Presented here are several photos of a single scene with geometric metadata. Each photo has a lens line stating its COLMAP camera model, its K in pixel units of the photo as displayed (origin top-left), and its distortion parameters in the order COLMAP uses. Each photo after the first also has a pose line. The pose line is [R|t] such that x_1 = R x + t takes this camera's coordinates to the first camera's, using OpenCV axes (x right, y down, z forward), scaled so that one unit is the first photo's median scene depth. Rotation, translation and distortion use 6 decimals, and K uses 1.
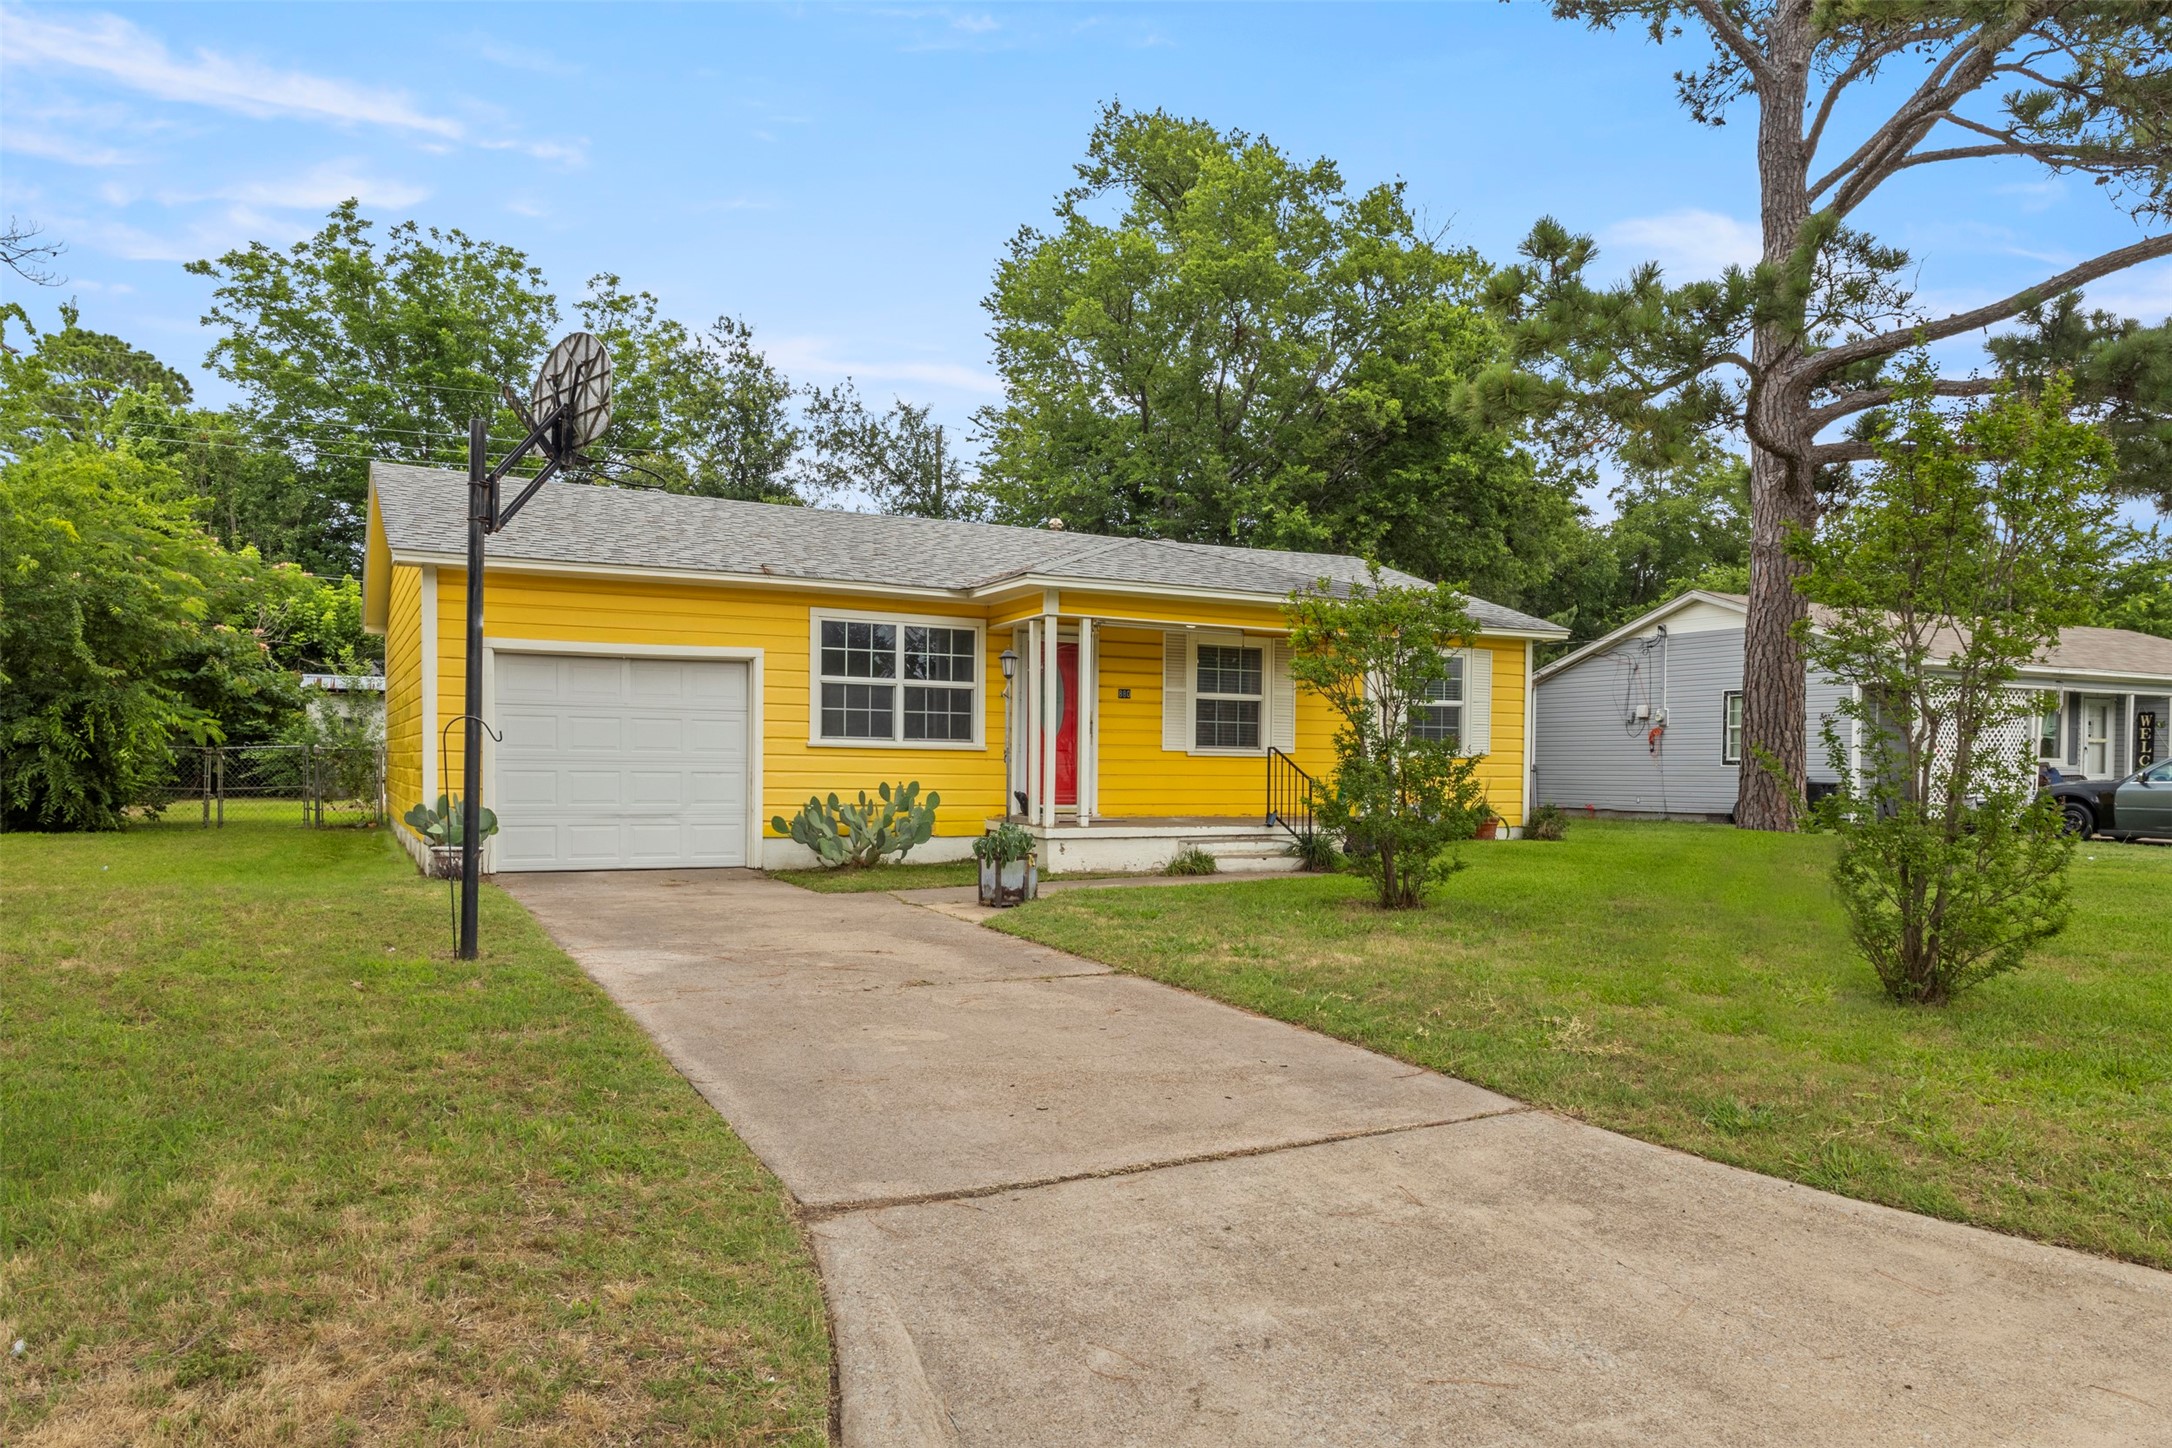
lens RADIAL K [[1445.9, 0, 1082.6], [0, 1445.9, 795.2], [0, 0, 1]] dist [0.006942, 0.001591]
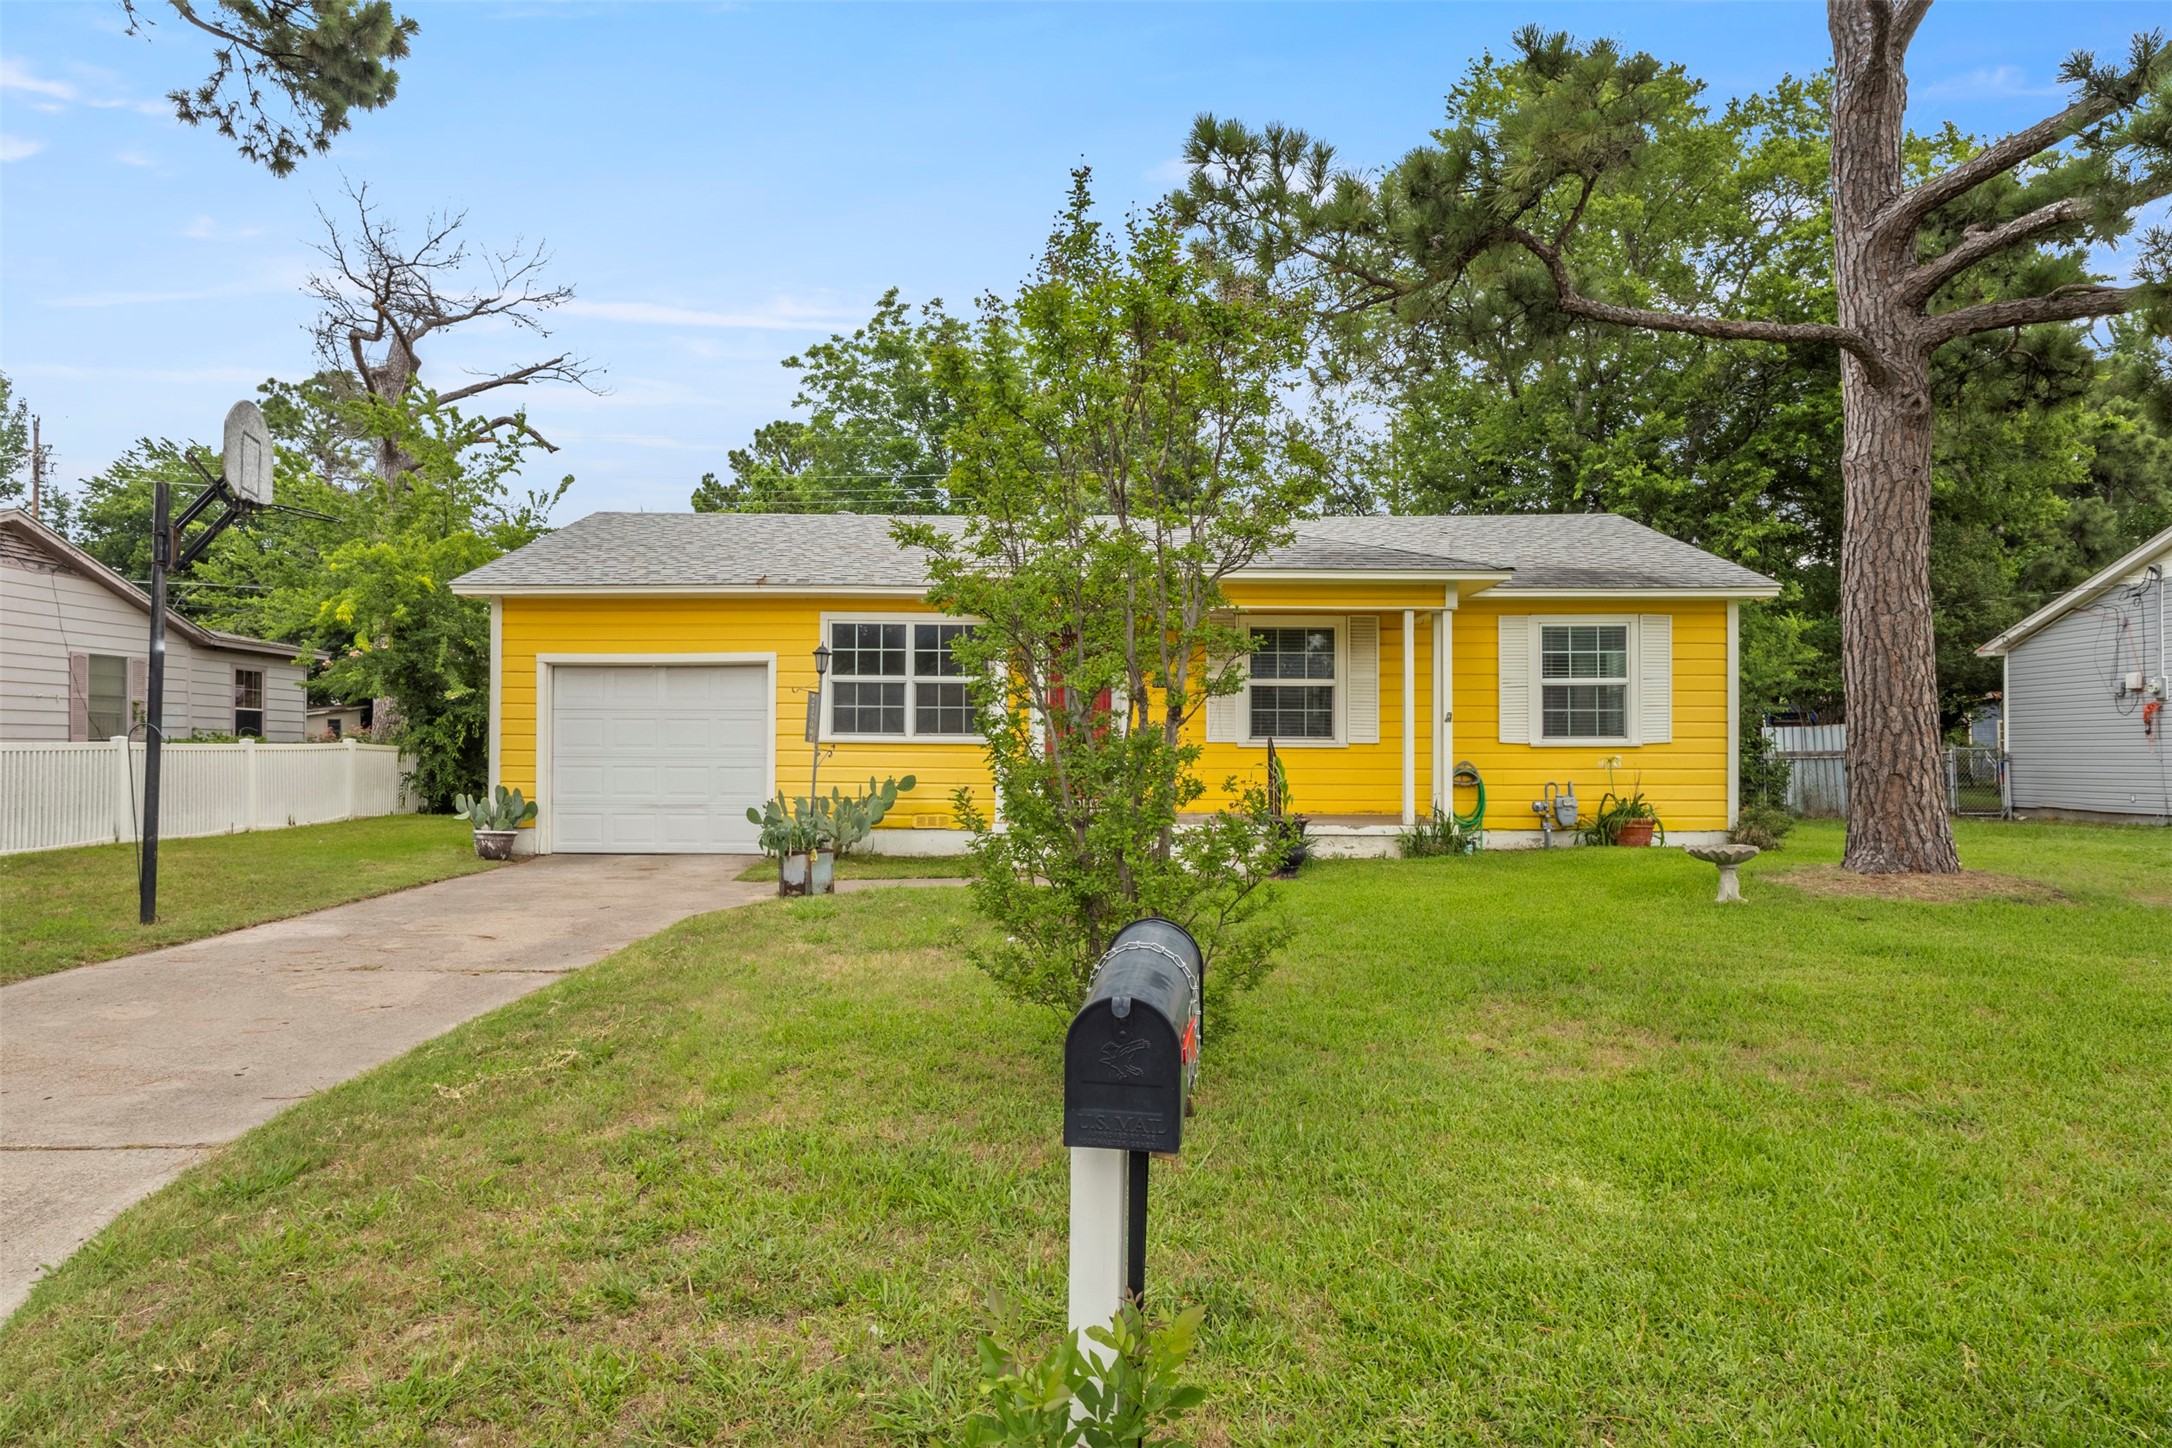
lens RADIAL K [[1394.5, 0, 1086.0], [0, 1394.5, 724.0], [0, 0, 1]] dist [0.010776, 0.001506]
pose [[0.884794, -0.017201, -0.465664, 0.444568], [-0.003412, 0.999053, -0.043386, -0.003220], [0.465969, 0.039977, 0.883897, 0.178490]]
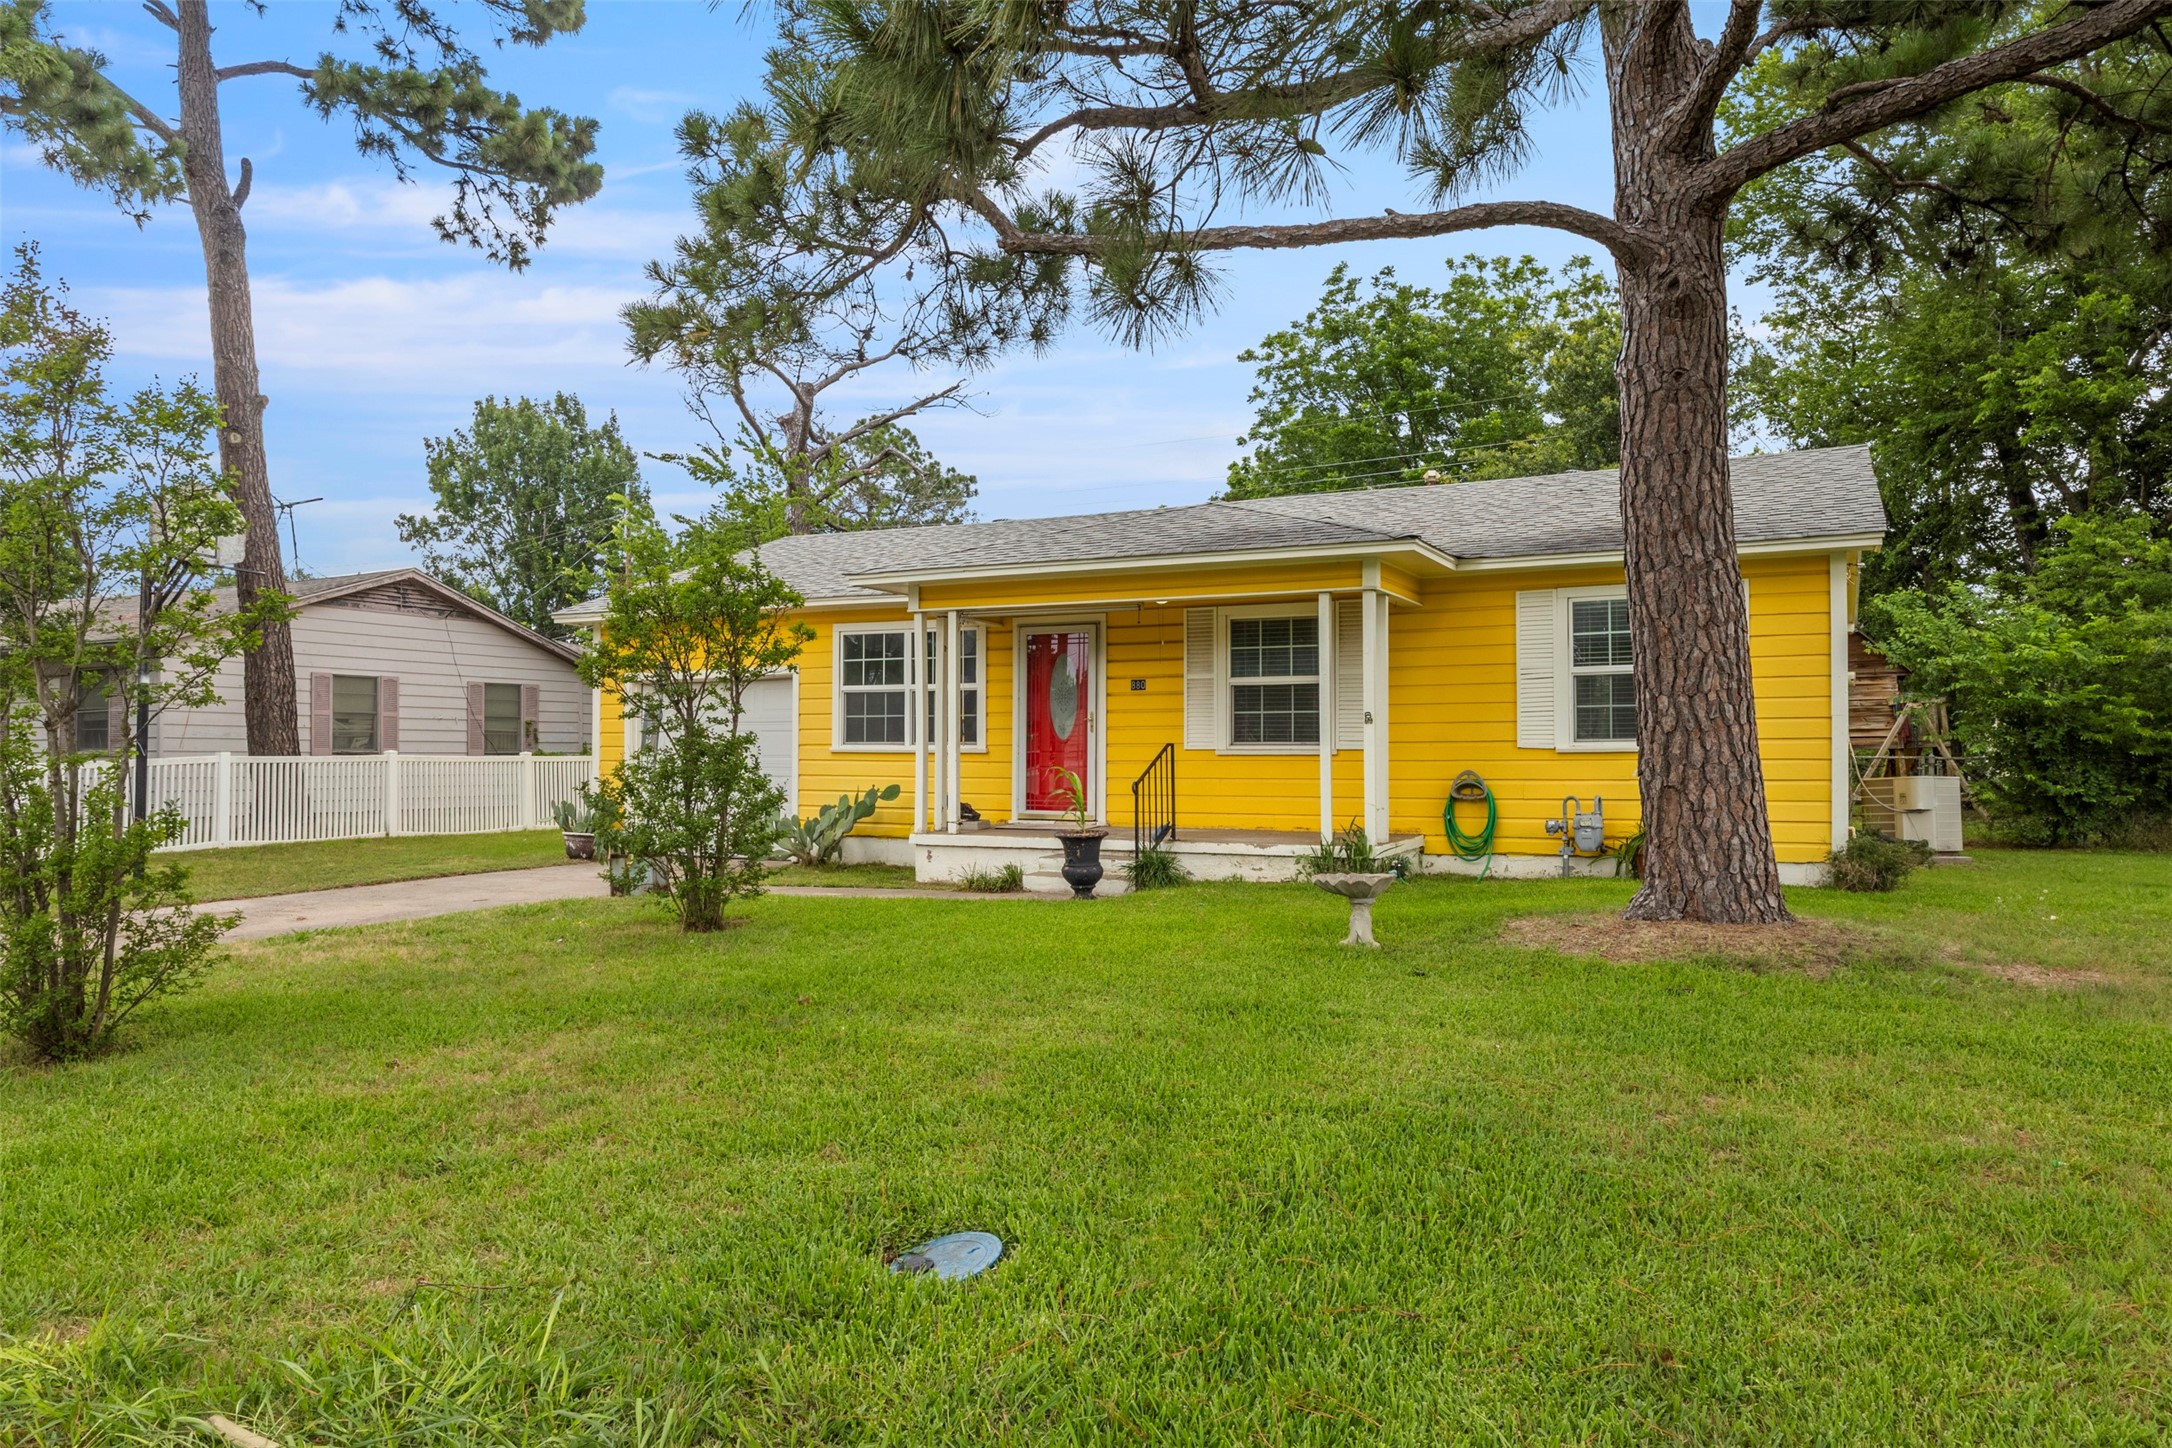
lens RADIAL K [[1486.5, 0, 1086.0], [0, 1486.5, 724.0], [0, 0, 1]] dist [0.007256, 0.001163]
pose [[0.582154, -0.031066, -0.812485, 0.795826], [-0.010027, 0.998920, -0.045379, -0.005884], [0.813016, 0.034564, 0.581214, 0.487933]]
